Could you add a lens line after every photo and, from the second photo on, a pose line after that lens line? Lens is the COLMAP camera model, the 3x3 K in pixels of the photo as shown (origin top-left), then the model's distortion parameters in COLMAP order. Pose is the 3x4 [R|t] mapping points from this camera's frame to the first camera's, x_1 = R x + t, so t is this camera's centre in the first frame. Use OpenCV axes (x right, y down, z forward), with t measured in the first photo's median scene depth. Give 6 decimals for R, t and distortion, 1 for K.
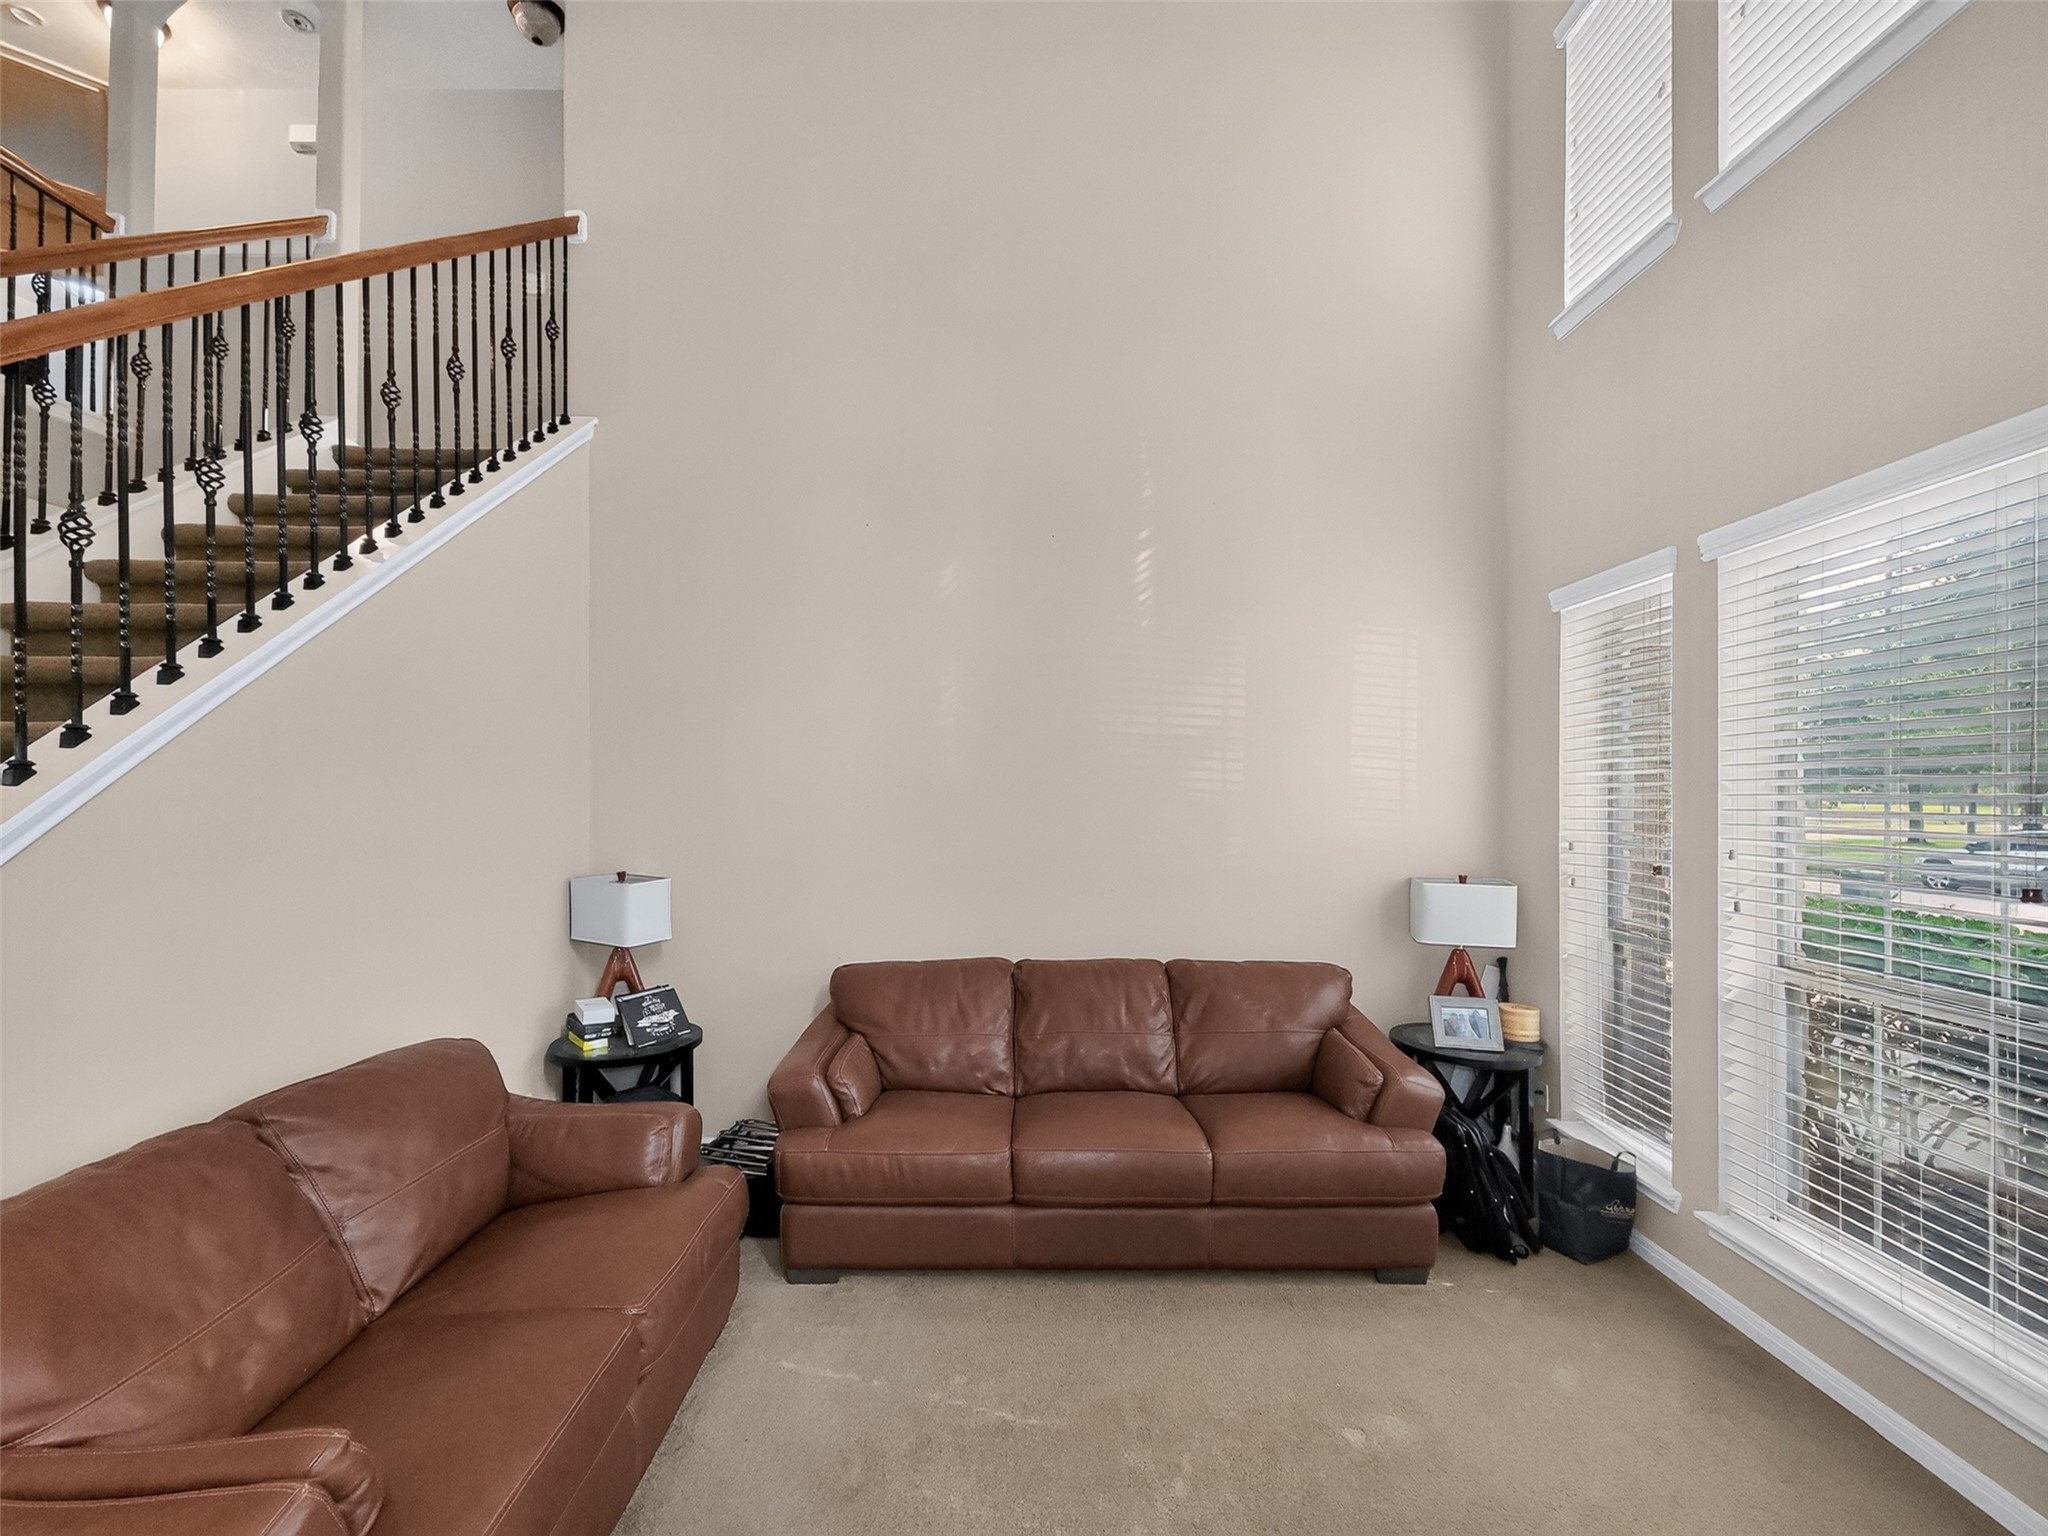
lens RADIAL K [[851.4, 0, 1023.7], [0, 851.4, 784.2], [0, 0, 1]] dist [0.000305, -0.000396]
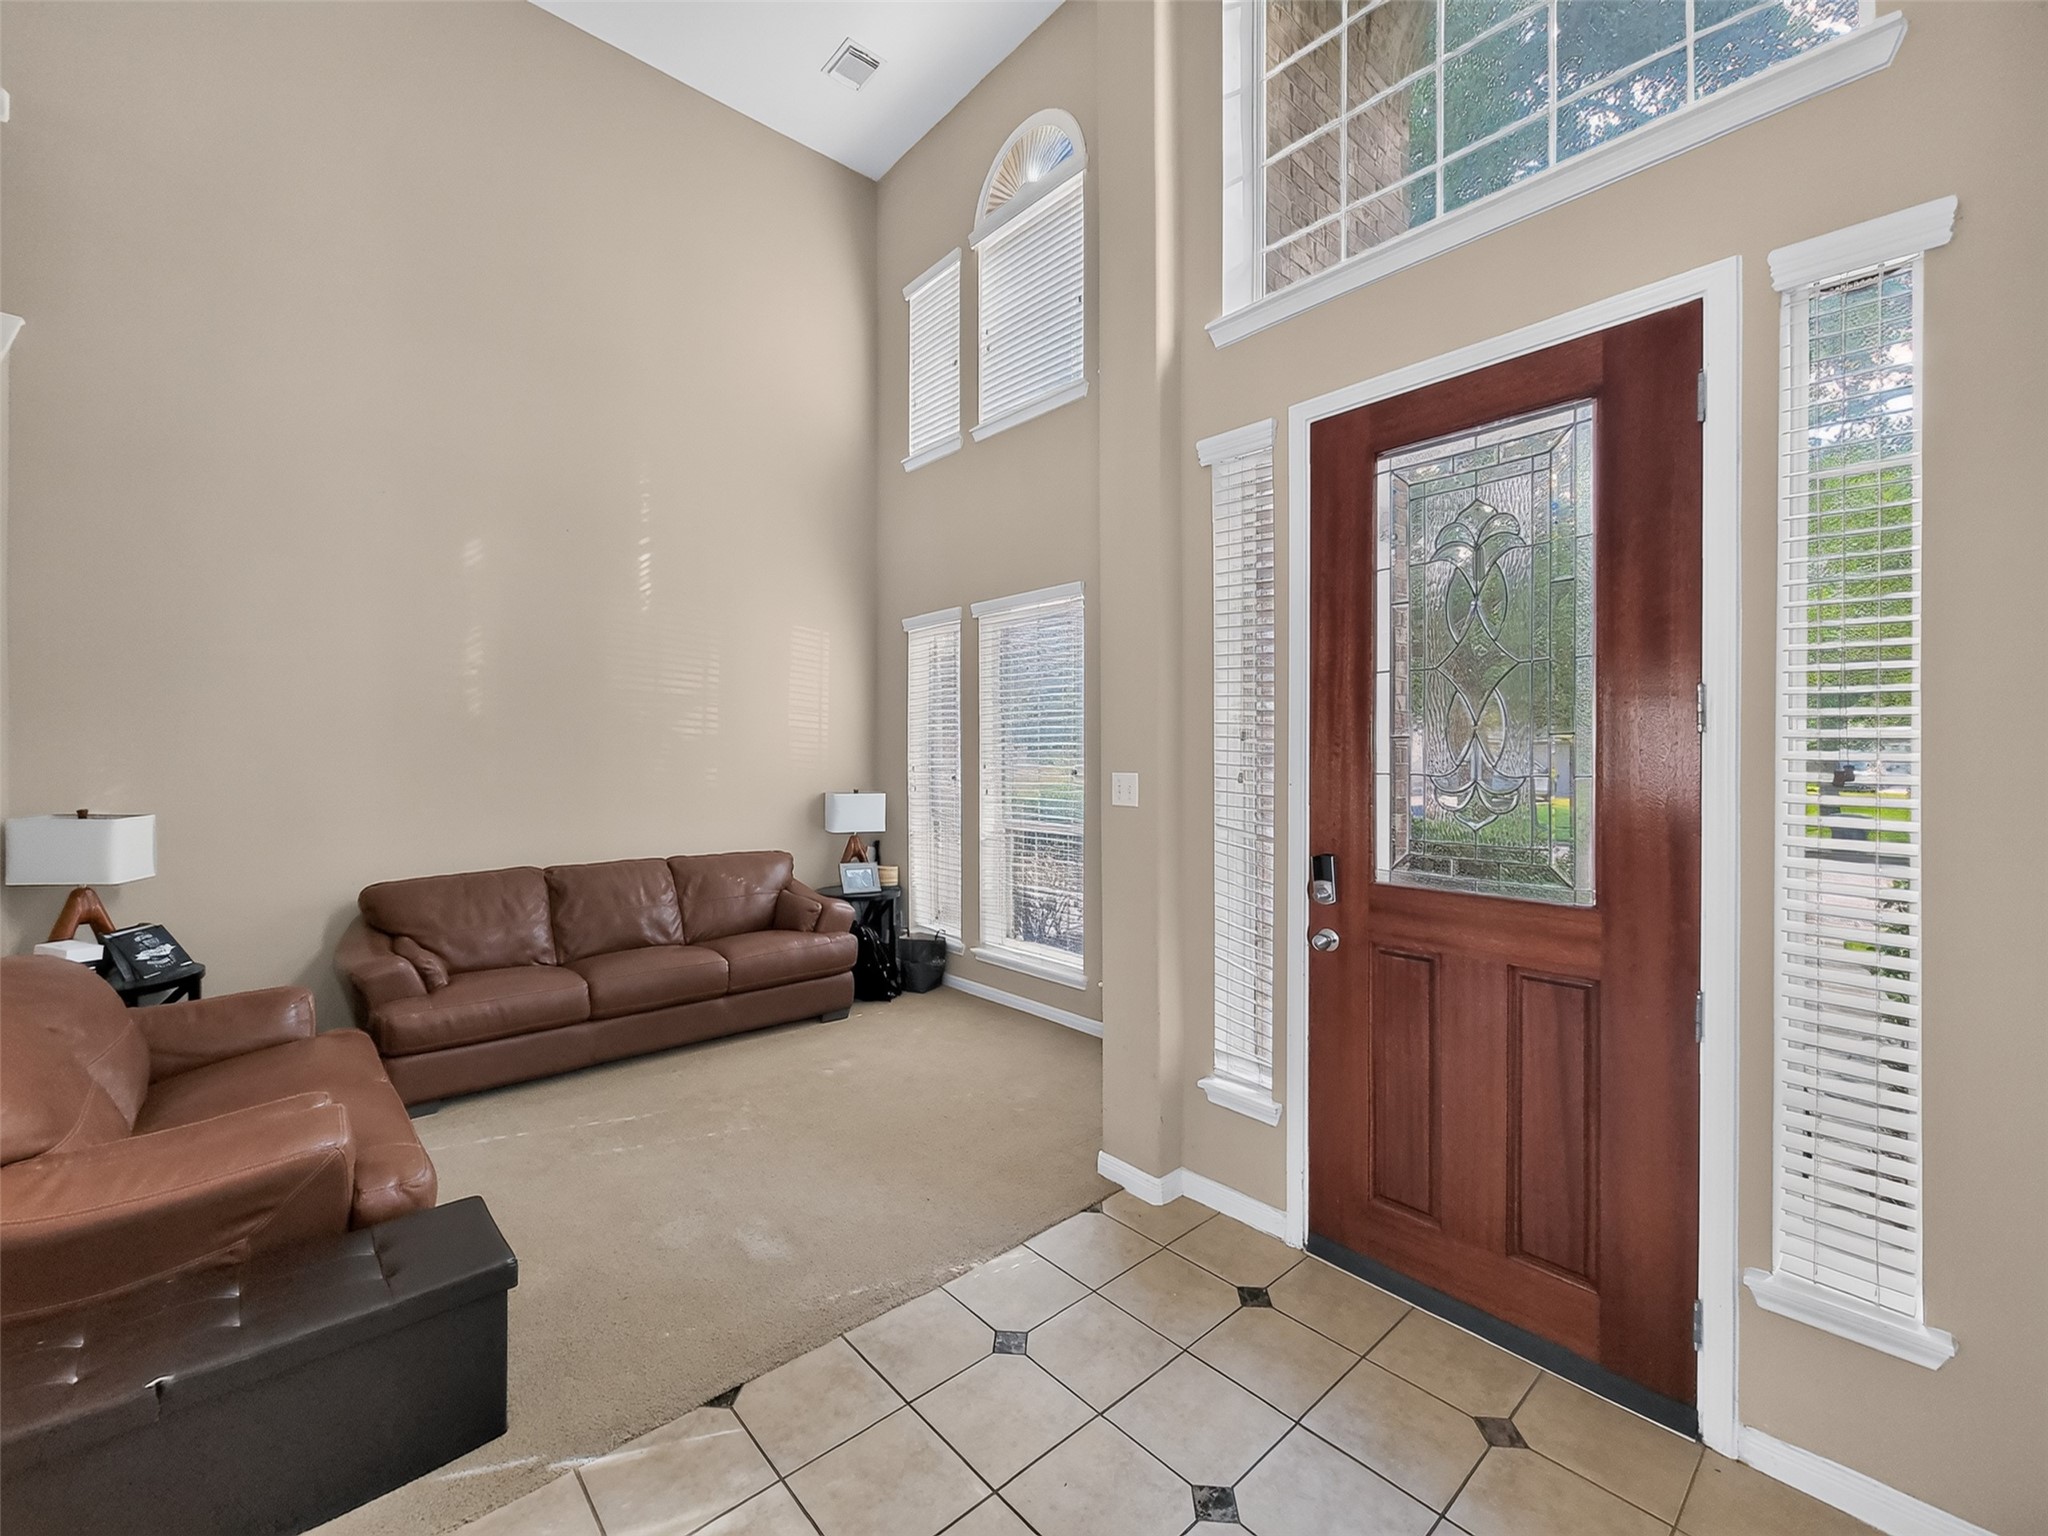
lens RADIAL K [[851.4, 0, 1023.7], [0, 851.4, 784.2], [0, 0, 1]] dist [0.000305, -0.000396]
pose [[0.745665, -0.024580, 0.665867, -0.336984], [0.002024, 0.999398, 0.034625, 0.046210], [-0.666317, -0.024471, 0.745267, -0.431442]]
